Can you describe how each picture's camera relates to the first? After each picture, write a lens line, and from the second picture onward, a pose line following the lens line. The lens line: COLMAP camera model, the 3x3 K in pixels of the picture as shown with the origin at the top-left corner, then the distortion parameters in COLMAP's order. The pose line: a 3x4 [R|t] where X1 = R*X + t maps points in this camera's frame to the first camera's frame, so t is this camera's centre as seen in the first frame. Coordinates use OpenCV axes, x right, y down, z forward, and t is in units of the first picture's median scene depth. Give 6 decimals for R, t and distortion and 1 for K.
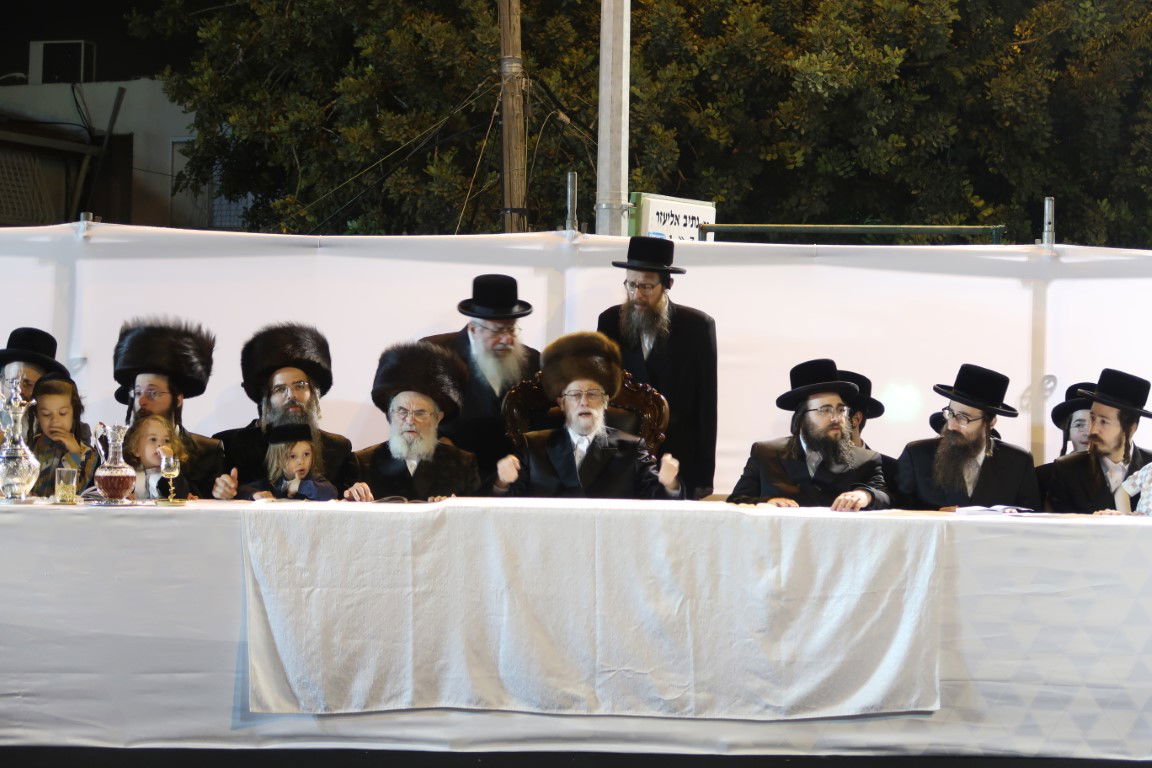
lens RADIAL K [[1768.2, 0, 577.5], [0, 1768.2, 385.7], [0, 0, 1]] dist [-0.016696, 0.000000]
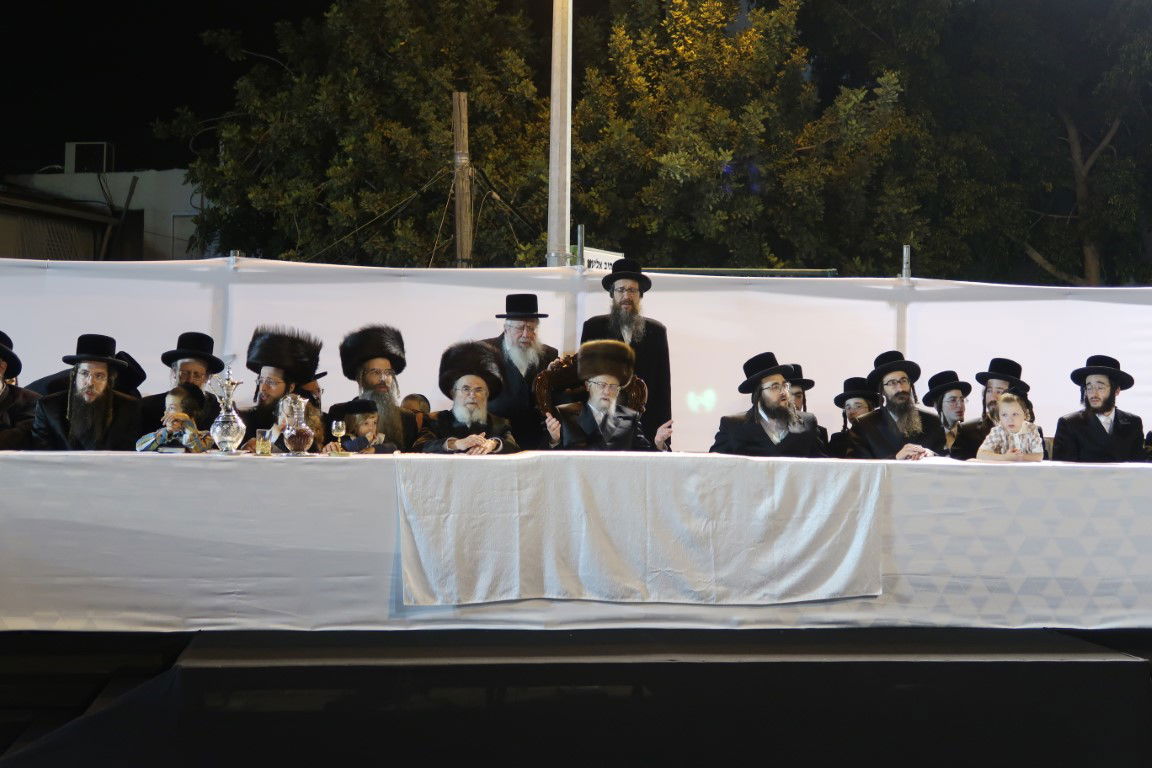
lens RADIAL K [[1237.3, 0, 545.9], [0, 1237.3, 384.2], [0, 0, 1]] dist [-0.012541, 0.000000]
pose [[0.997047, -0.000849, 0.076793, -0.106257], [0.001246, 0.999986, -0.005124, 0.012176], [-0.076788, 0.005205, 0.997034, 0.012989]]
